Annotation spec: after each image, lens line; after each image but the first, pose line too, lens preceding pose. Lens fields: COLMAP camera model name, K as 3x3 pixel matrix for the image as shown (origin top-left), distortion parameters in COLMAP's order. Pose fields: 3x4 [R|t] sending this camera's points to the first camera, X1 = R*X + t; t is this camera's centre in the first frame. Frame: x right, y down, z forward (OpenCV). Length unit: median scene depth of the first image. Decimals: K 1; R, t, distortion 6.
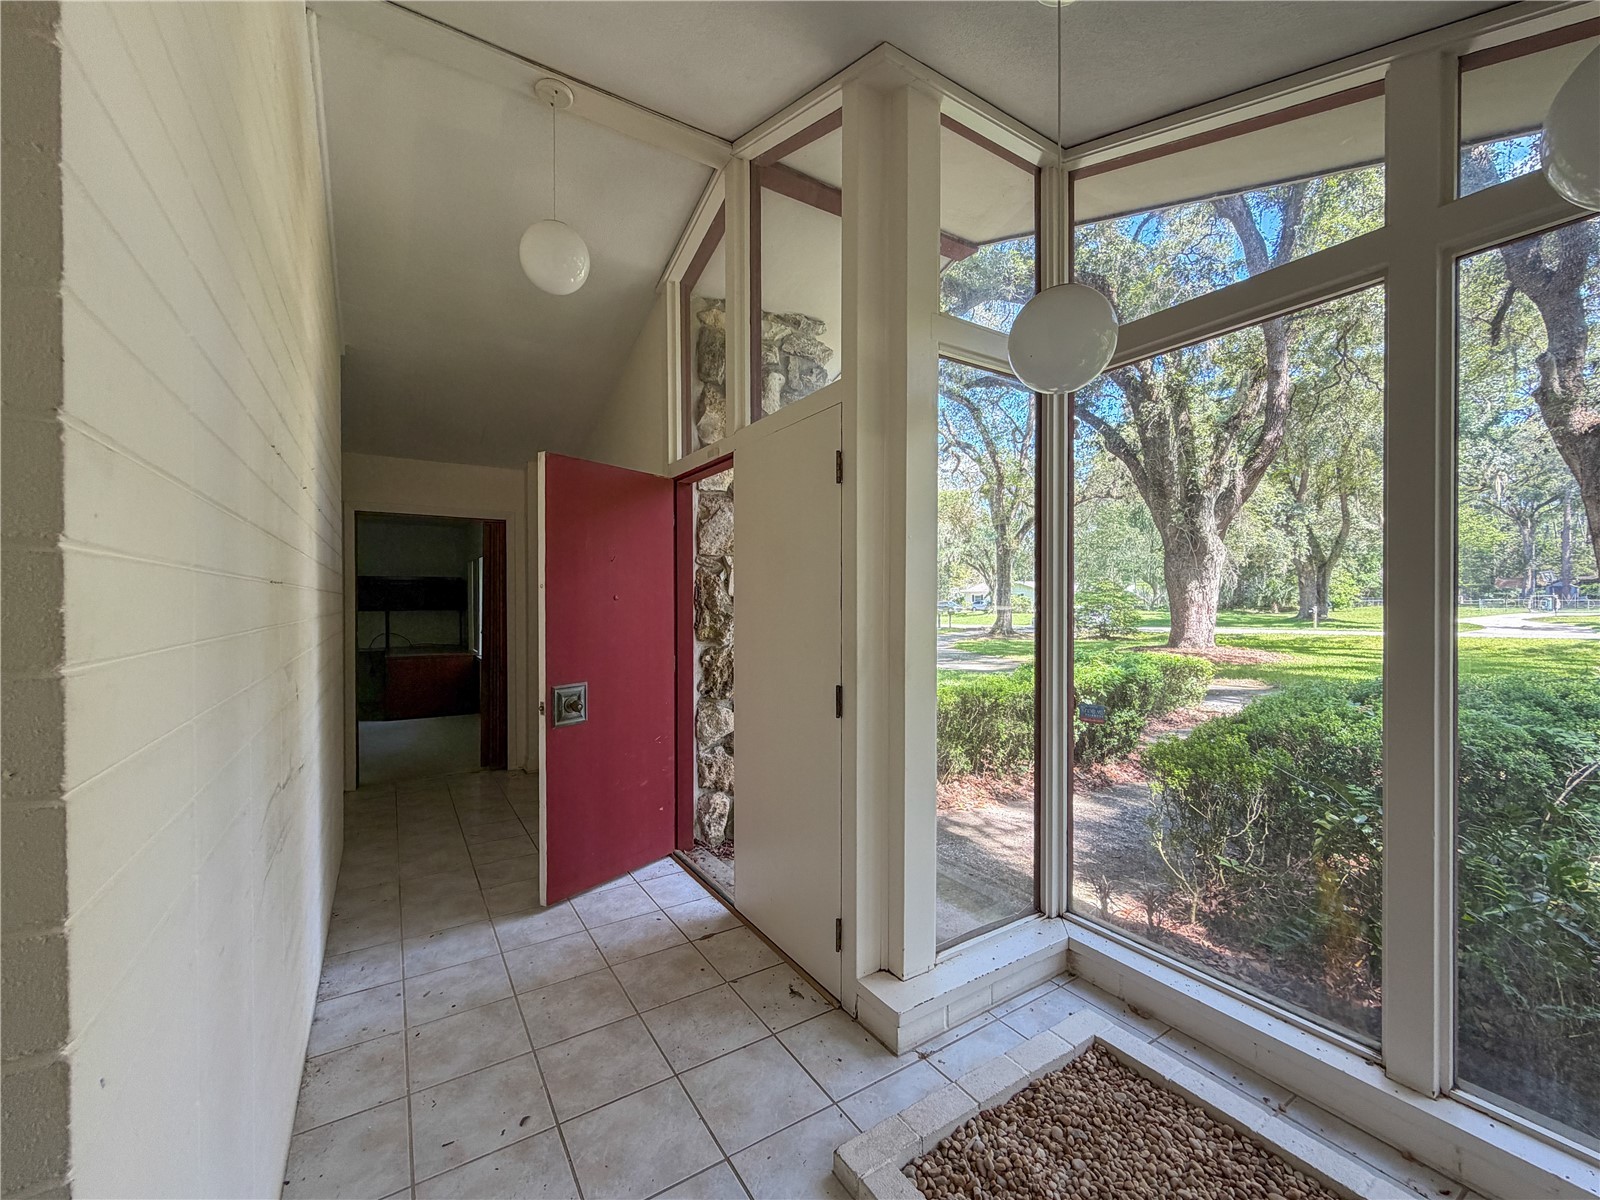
lens RADIAL K [[647.4, 0, 786.8], [0, 647.4, 602.4], [0, 0, 1]] dist [0.001619, -0.000276]
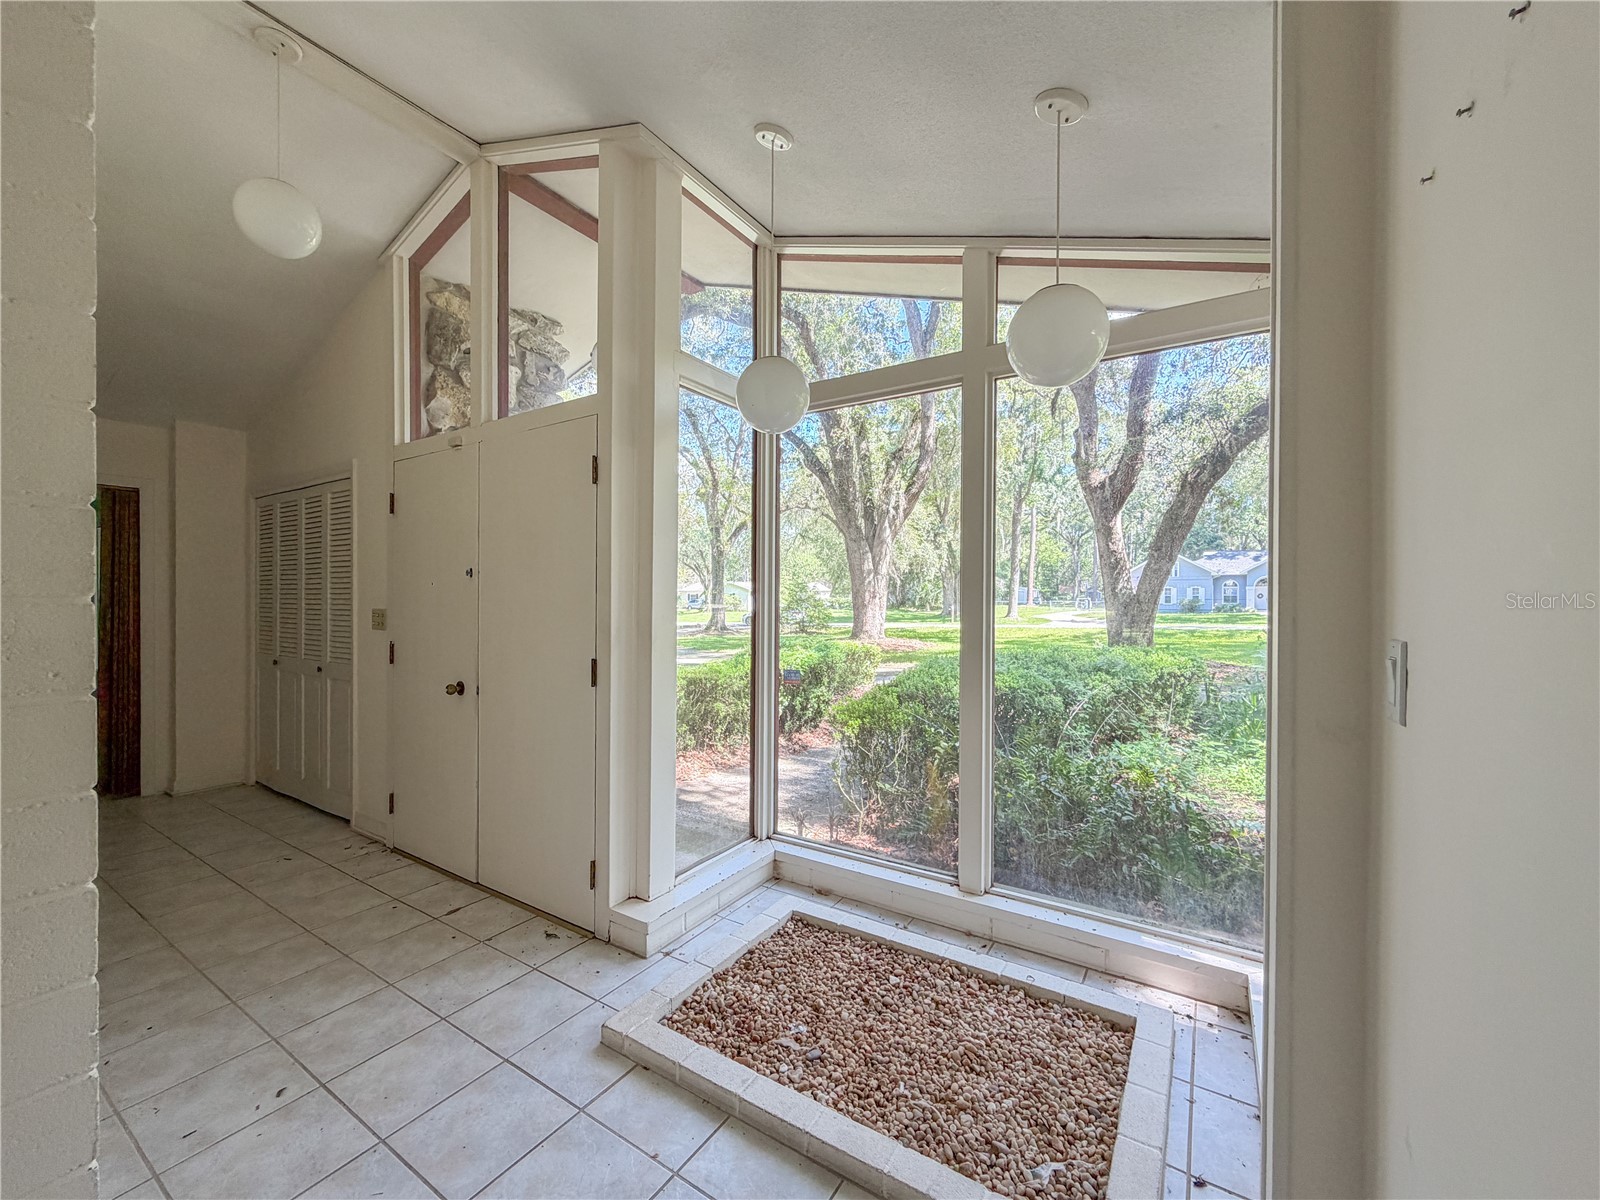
lens RADIAL K [[647.4, 0, 795.6], [0, 647.4, 603.9], [0, 0, 1]] dist [0.001619, -0.000276]
pose [[0.903067, 0.003270, 0.429488, -0.077794], [-0.004969, 0.999984, 0.002833, 0.021381], [-0.429471, -0.004692, 0.903068, -0.167837]]
